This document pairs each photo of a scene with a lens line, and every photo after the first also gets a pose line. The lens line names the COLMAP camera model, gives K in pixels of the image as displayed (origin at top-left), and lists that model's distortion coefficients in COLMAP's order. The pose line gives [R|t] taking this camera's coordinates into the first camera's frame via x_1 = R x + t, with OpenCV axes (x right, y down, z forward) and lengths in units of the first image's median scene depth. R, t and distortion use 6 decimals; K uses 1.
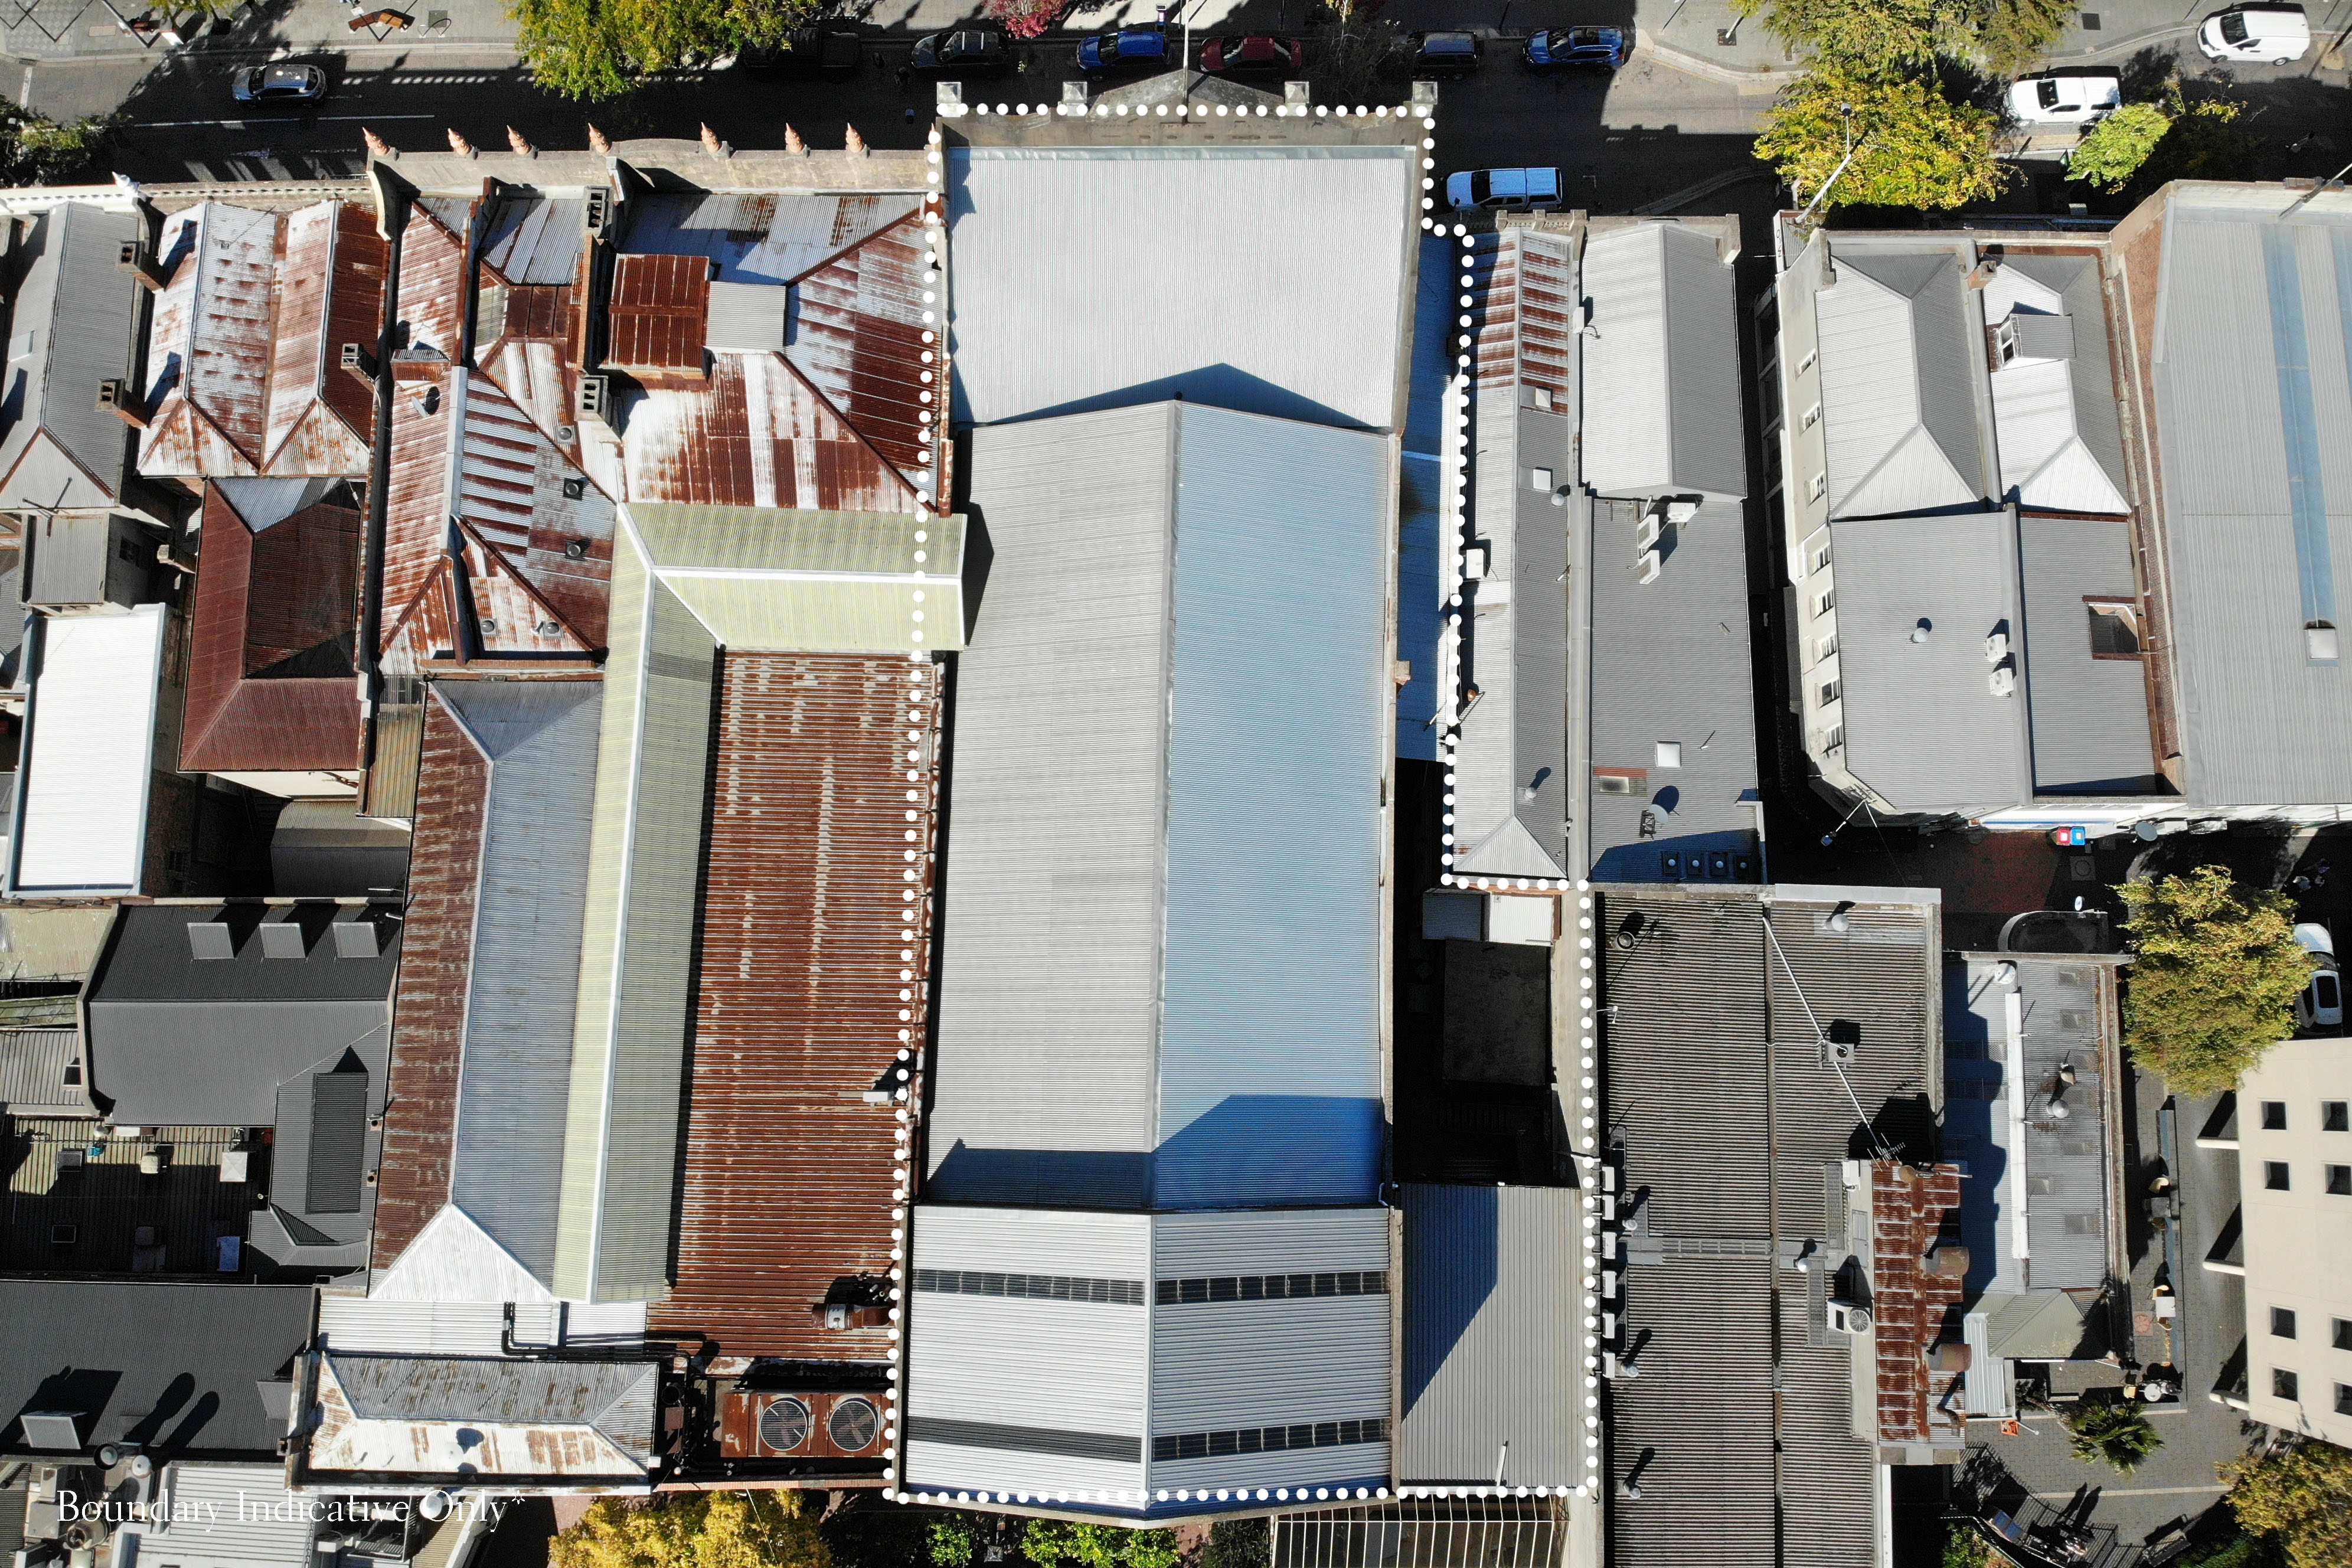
lens RADIAL K [[1639.0, 0, 1186.5], [0, 1639.0, 841.2], [0, 0, 1]] dist [0.056609, -0.154384]
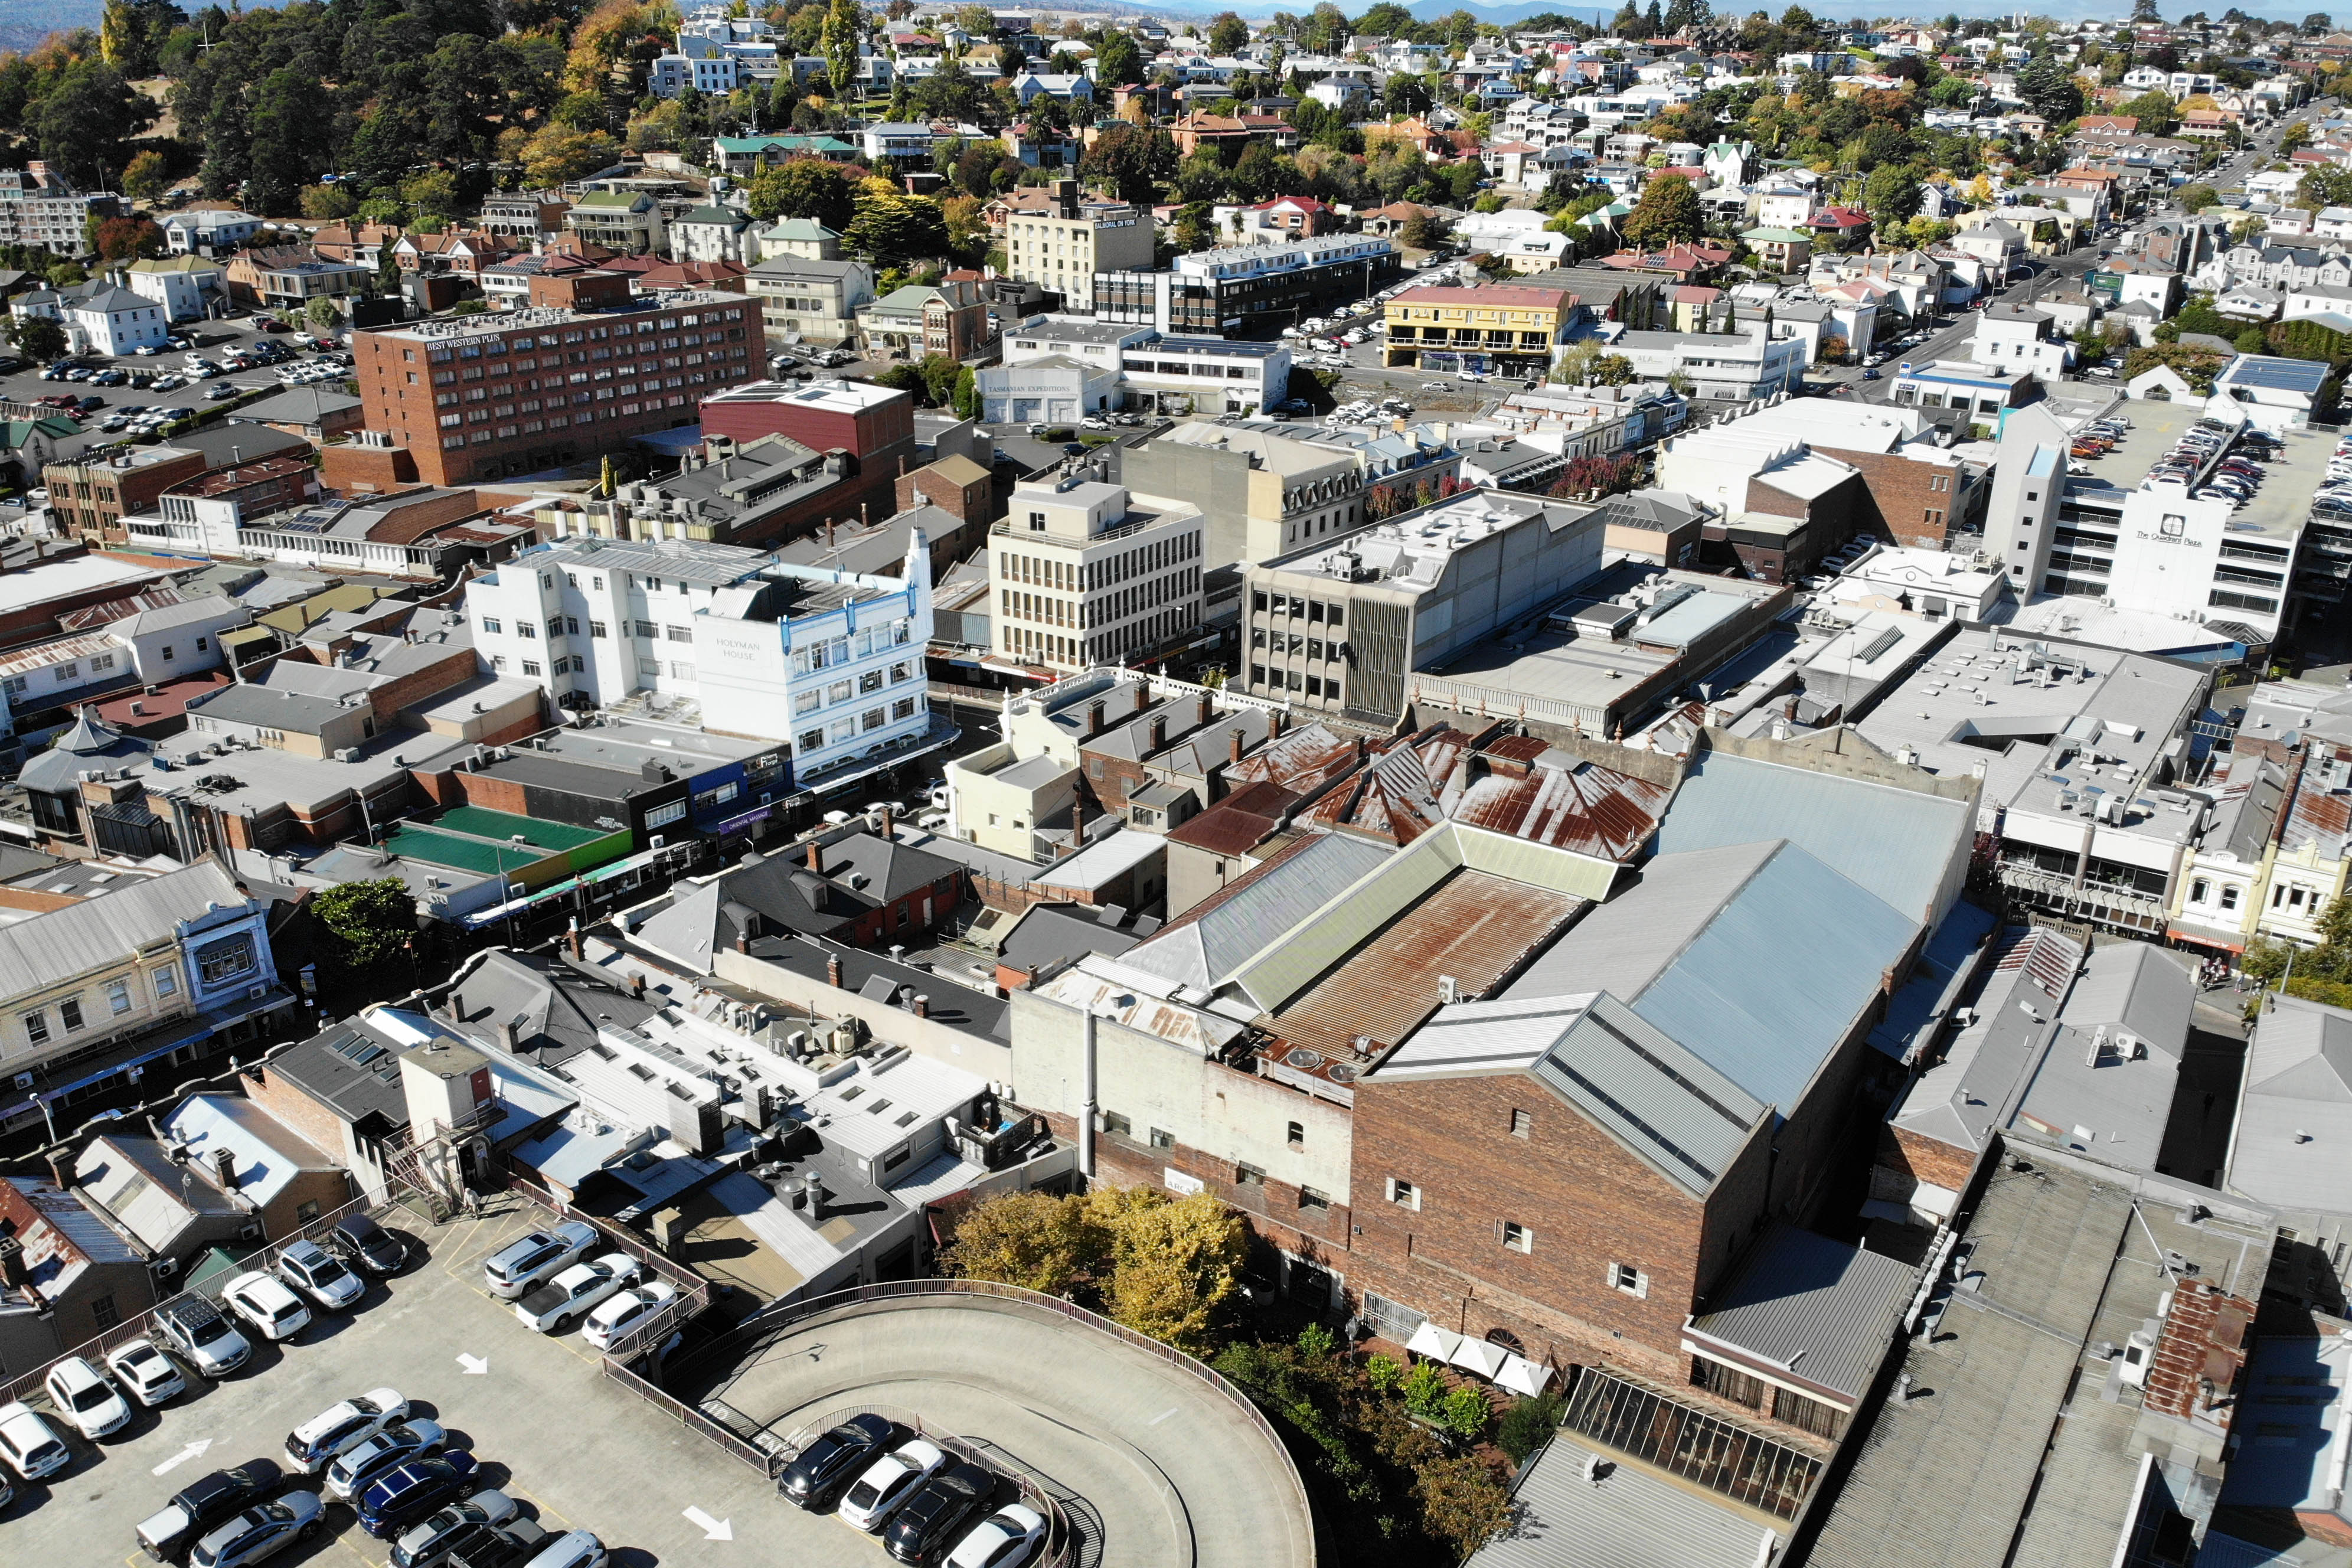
lens RADIAL K [[1639.0, 0, 1186.5], [0, 1639.0, 841.2], [0, 0, 1]] dist [0.056609, -0.154384]
pose [[0.826785, 0.213486, -0.520433, 0.364039], [-0.553474, 0.473969, -0.684851, 1.207726], [0.100463, 0.854270, 0.510029, 0.080092]]
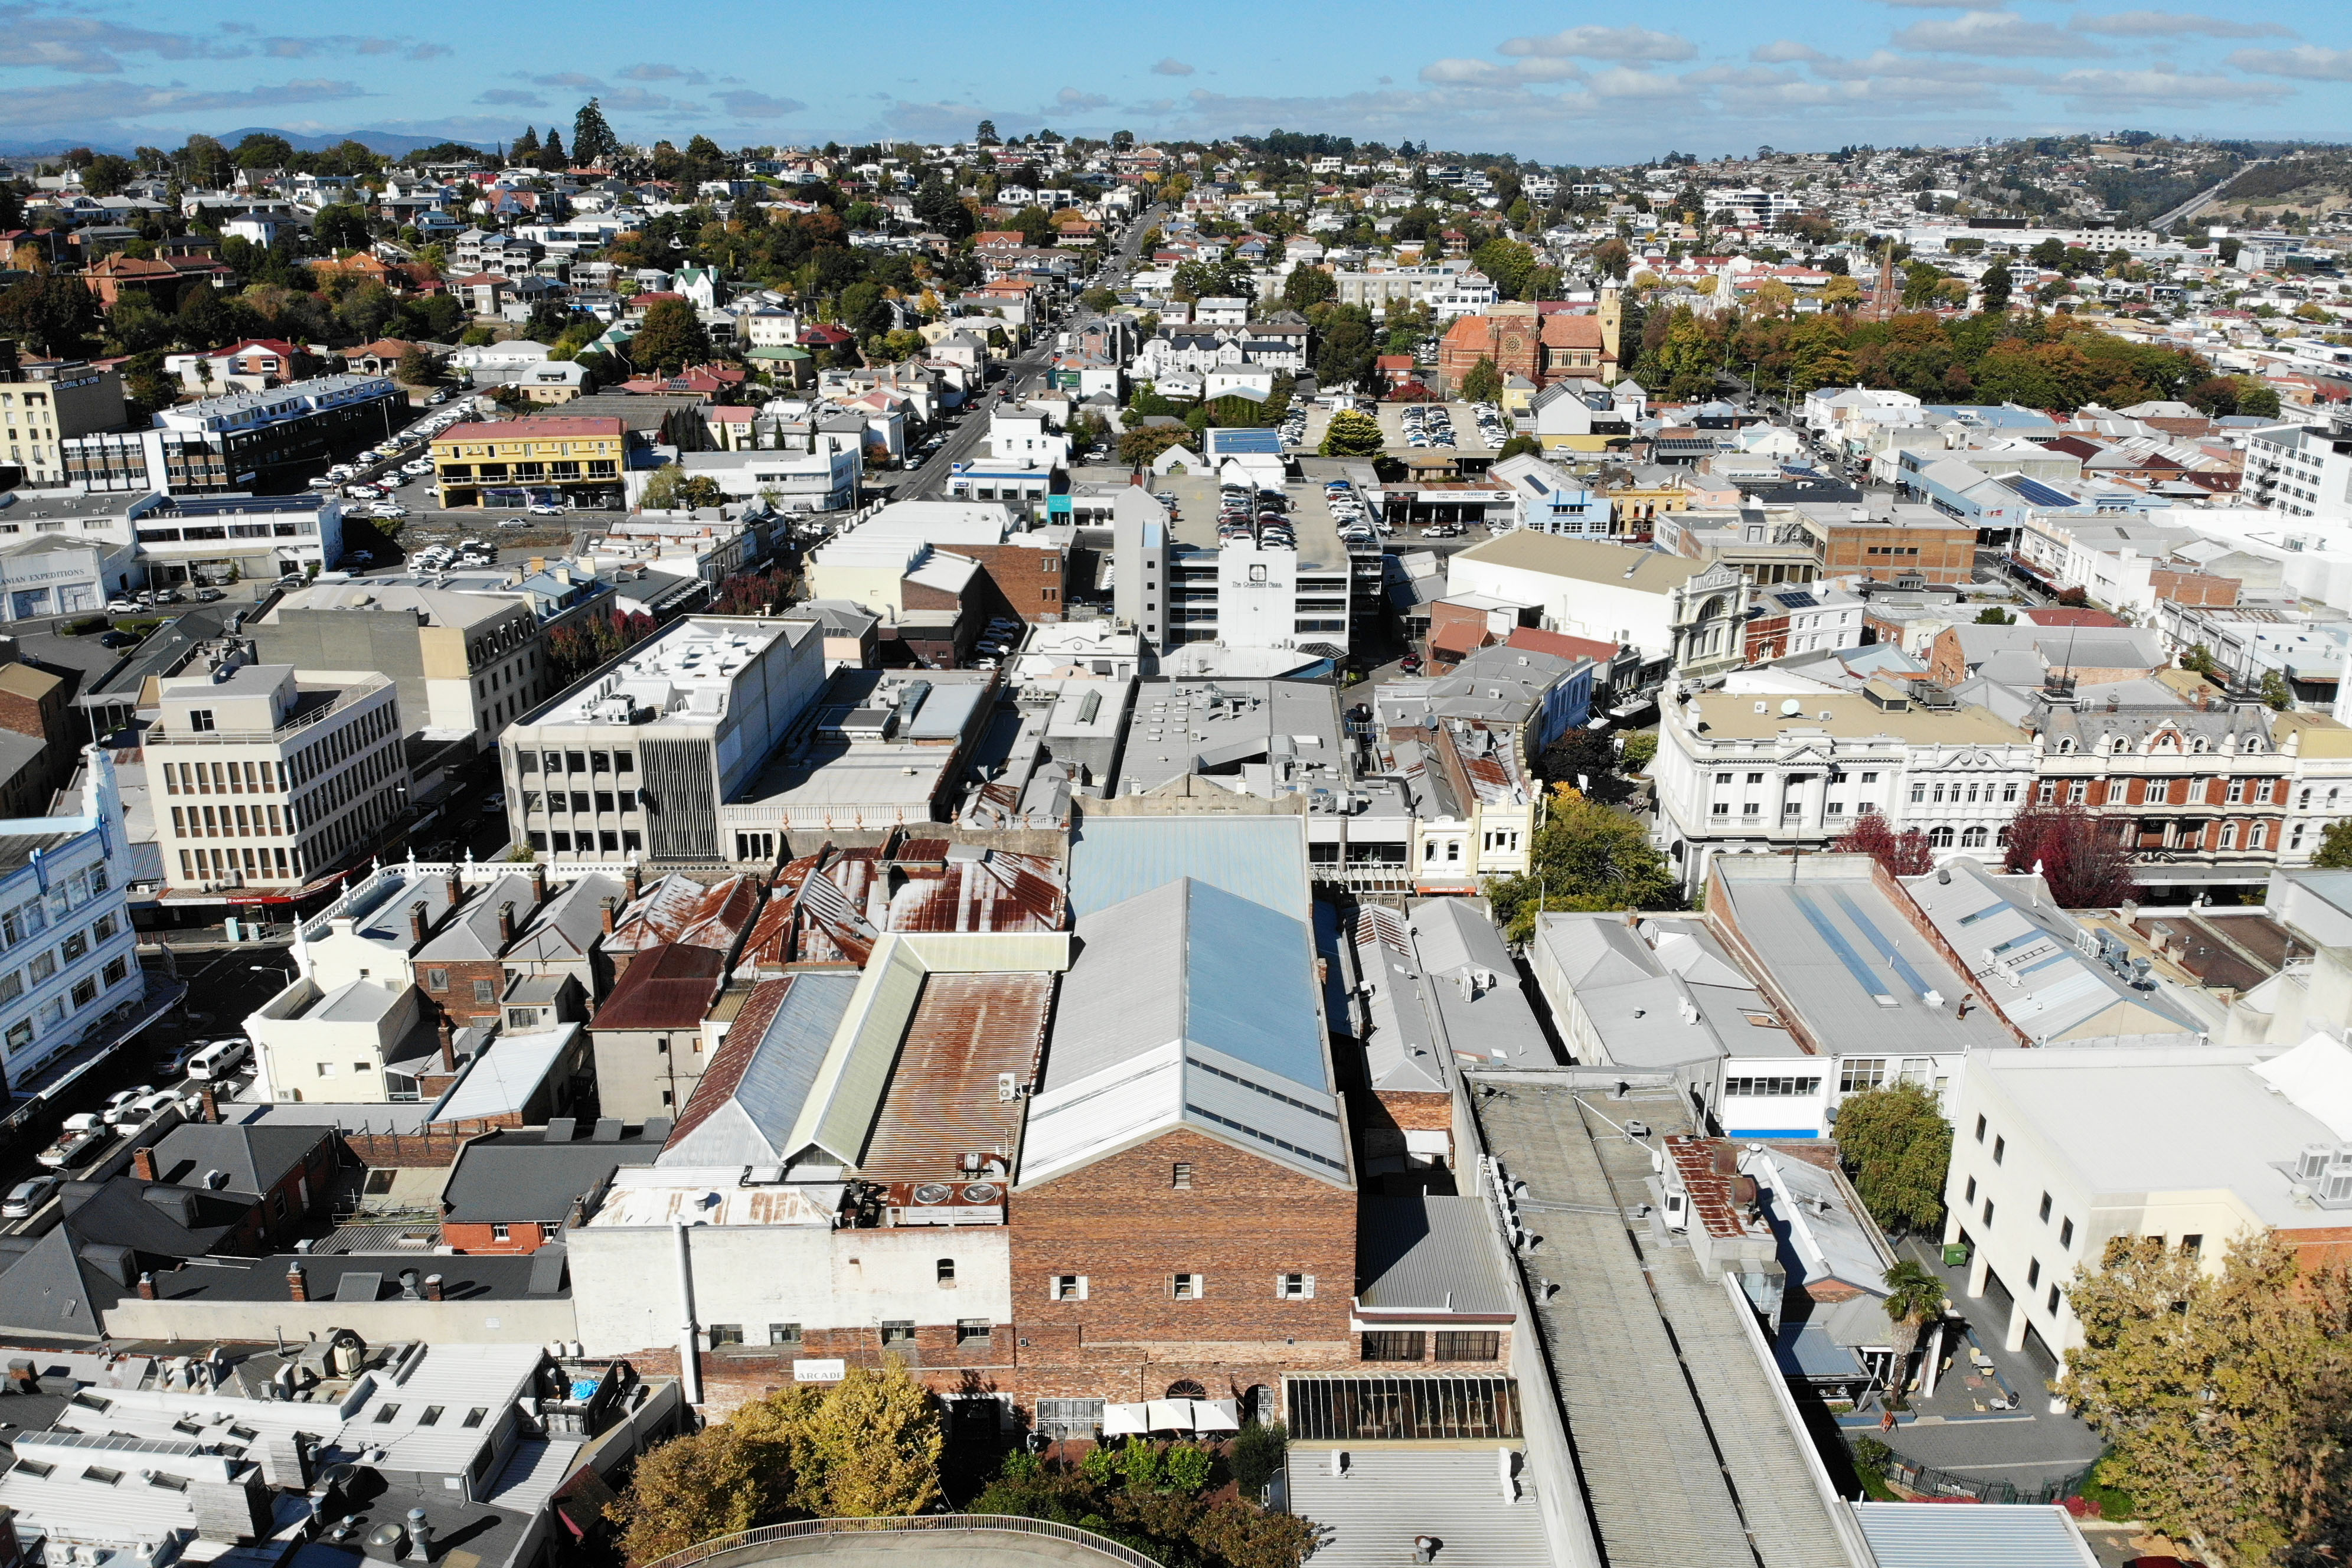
lens RADIAL K [[1639.0, 0, 1186.5], [0, 1639.0, 841.2], [0, 0, 1]] dist [0.056609, -0.154384]
pose [[0.999633, -0.022810, 0.014619, -0.033260], [0.023869, 0.486213, -0.873514, 1.347504], [0.012817, 0.873543, 0.486579, 0.040739]]
